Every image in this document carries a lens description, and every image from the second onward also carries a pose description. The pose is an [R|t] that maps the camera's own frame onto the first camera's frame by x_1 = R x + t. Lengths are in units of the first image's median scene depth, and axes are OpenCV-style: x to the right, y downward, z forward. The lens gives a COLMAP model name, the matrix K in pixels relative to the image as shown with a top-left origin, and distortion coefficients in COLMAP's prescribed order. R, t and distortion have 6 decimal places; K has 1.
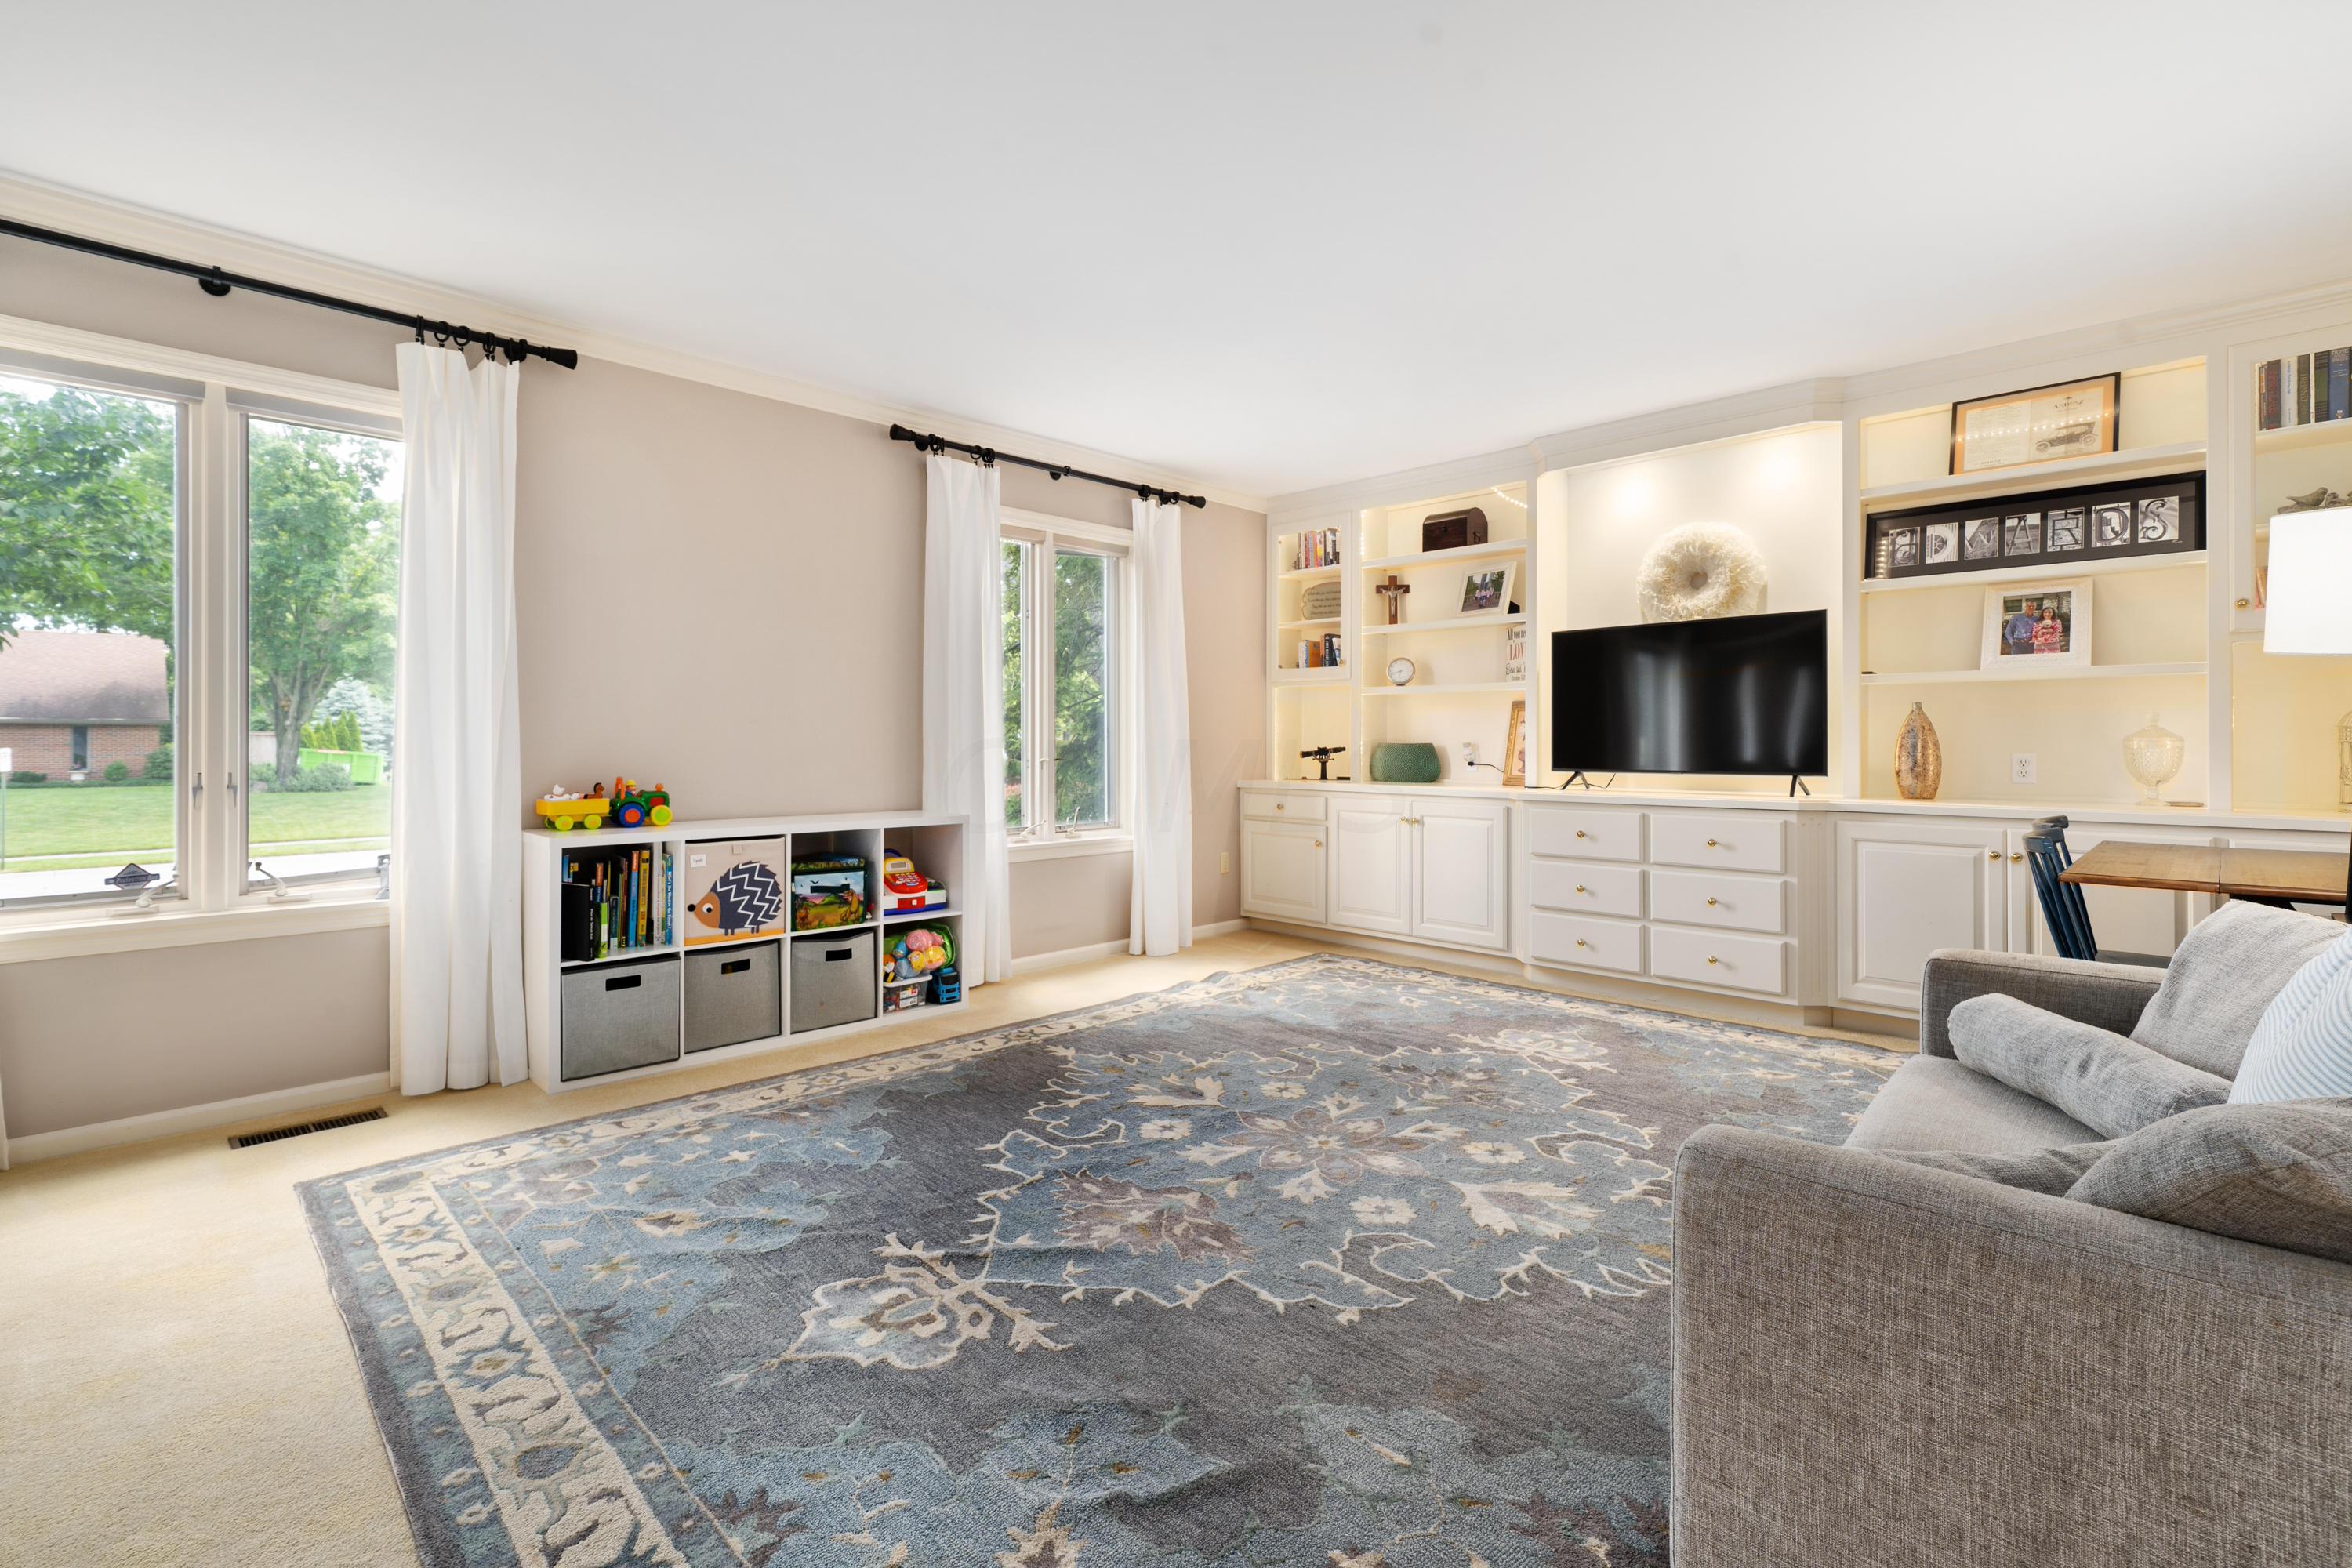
lens RADIAL K [[1063.2, 0, 1168.8], [0, 1063.2, 735.5], [0, 0, 1]] dist [0.000403, 0.001391]
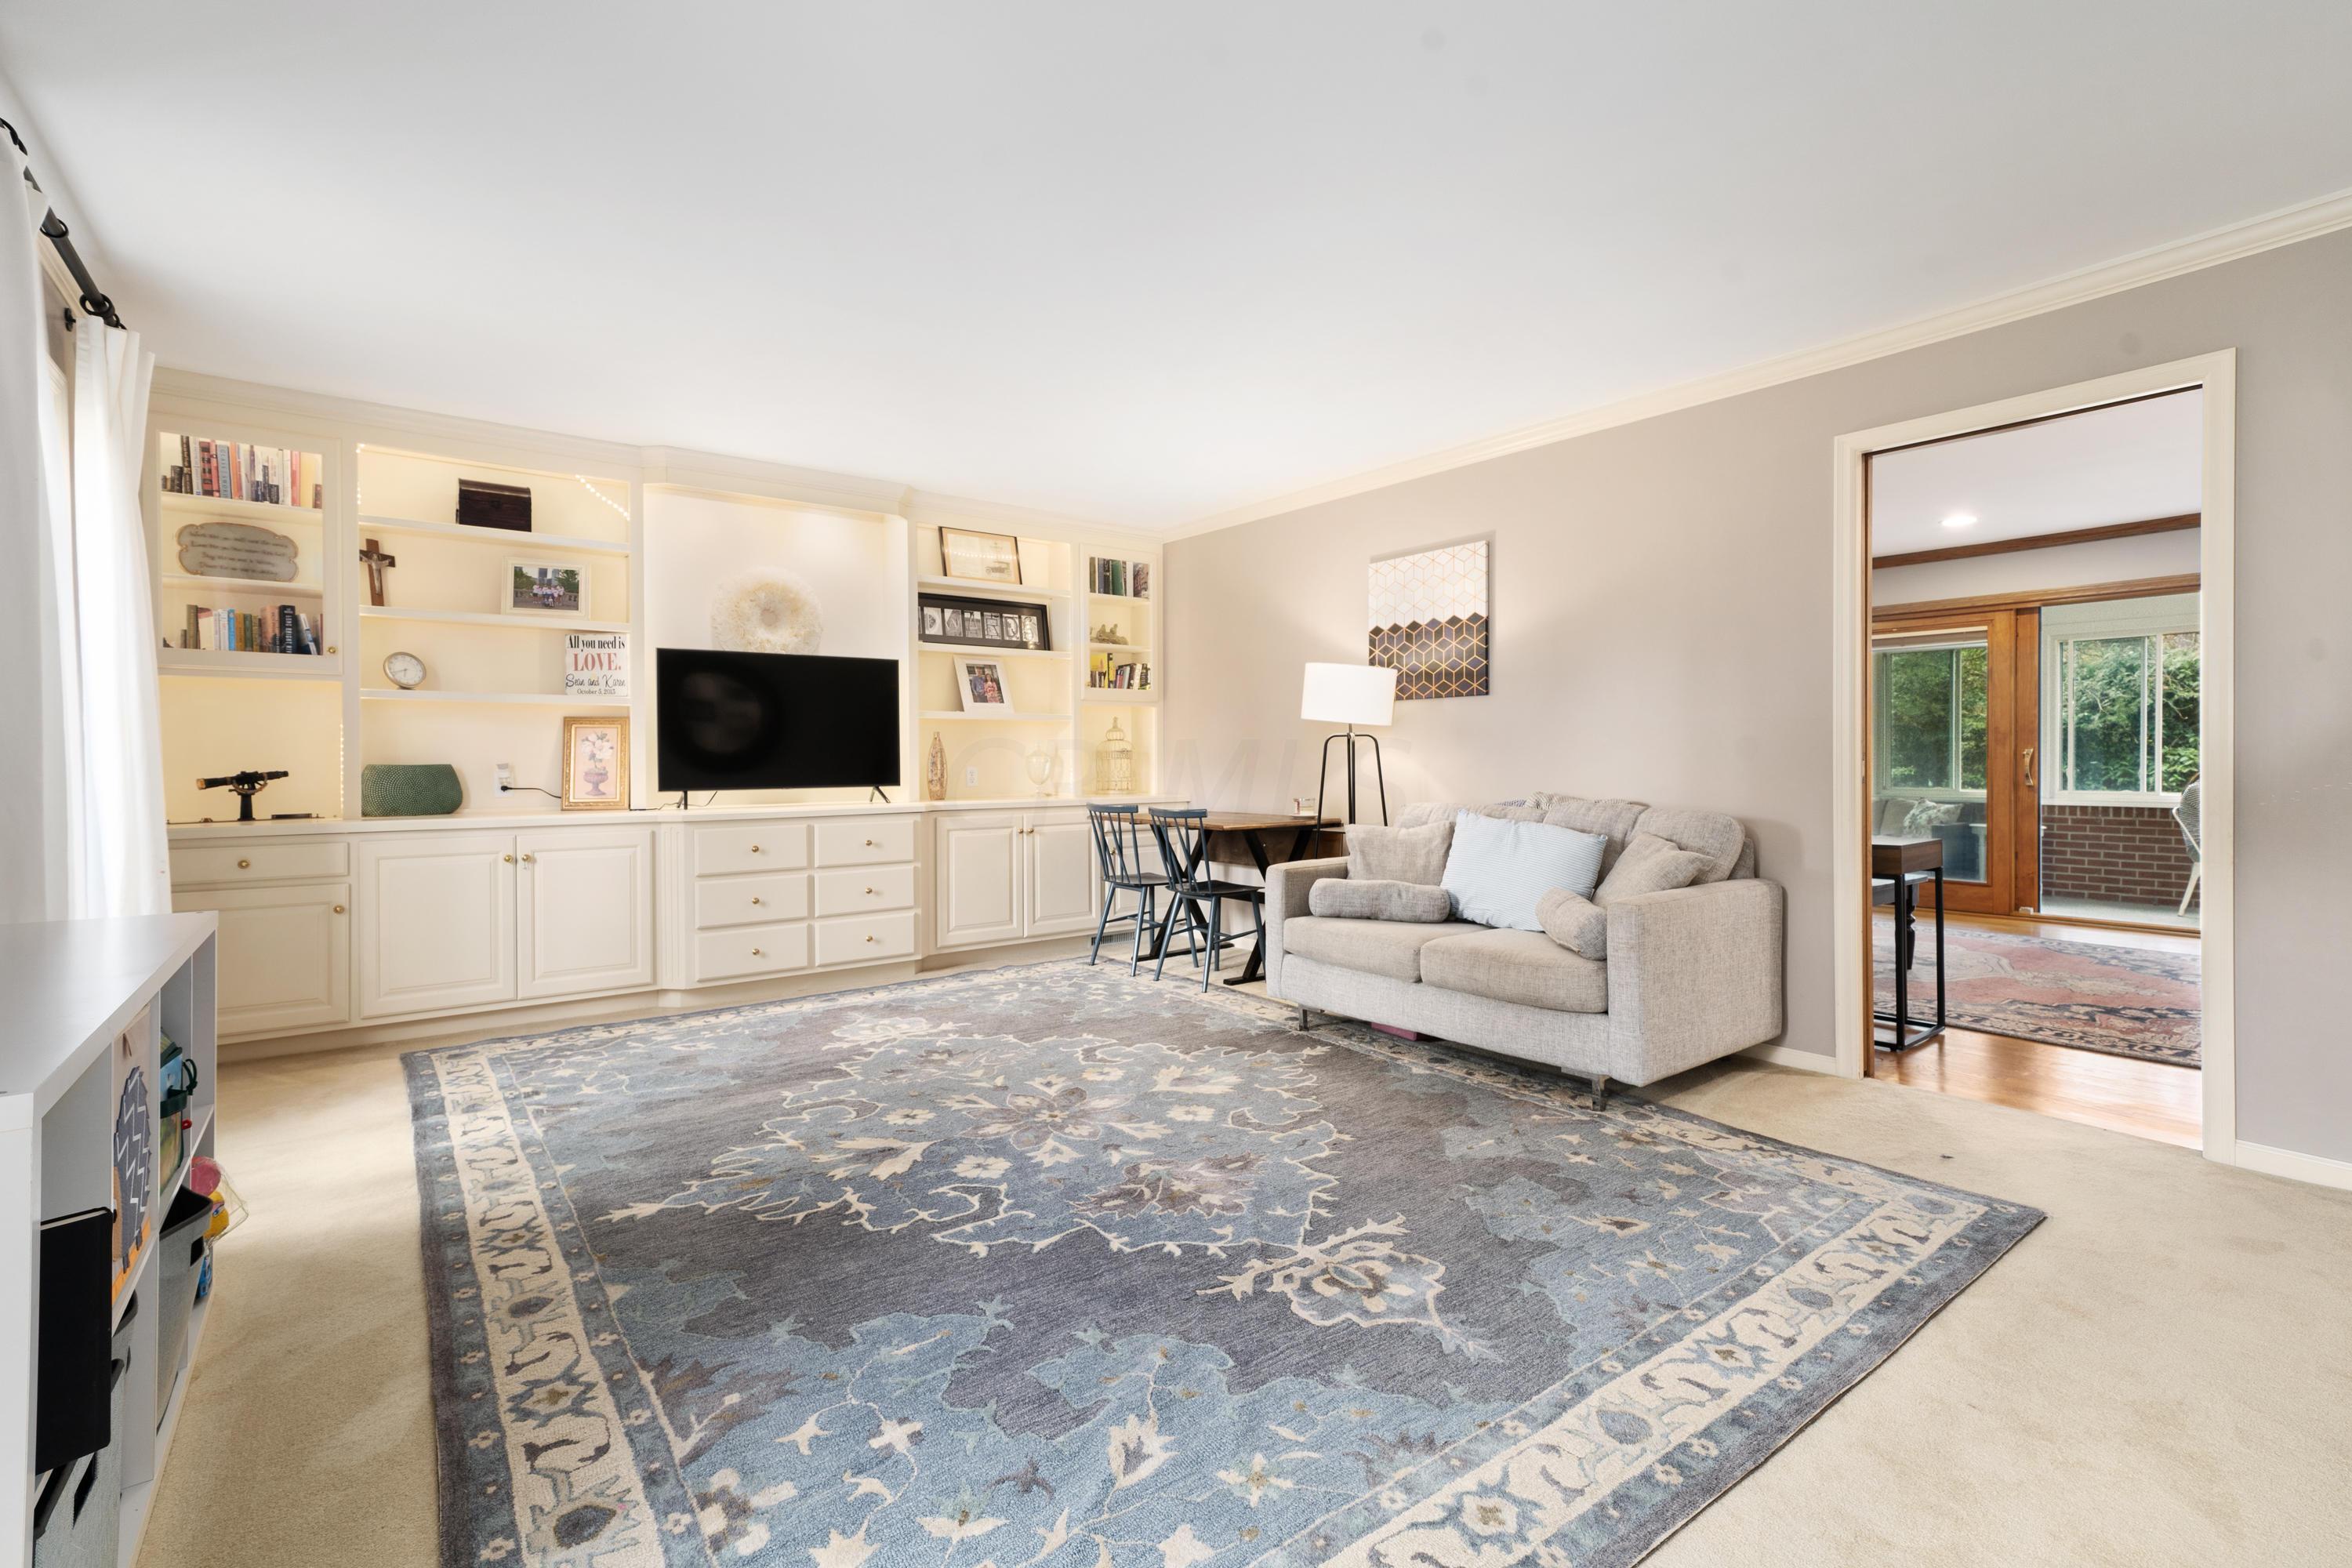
lens RADIAL K [[1063.2, 0, 1159.4], [0, 1063.2, 776.6], [0, 0, 1]] dist [0.000403, 0.001391]
pose [[0.135959, -0.017745, 0.990555, -0.843248], [-0.000859, 0.999837, 0.018029, 0.002404], [-0.990714, -0.003302, 0.135922, 0.655079]]
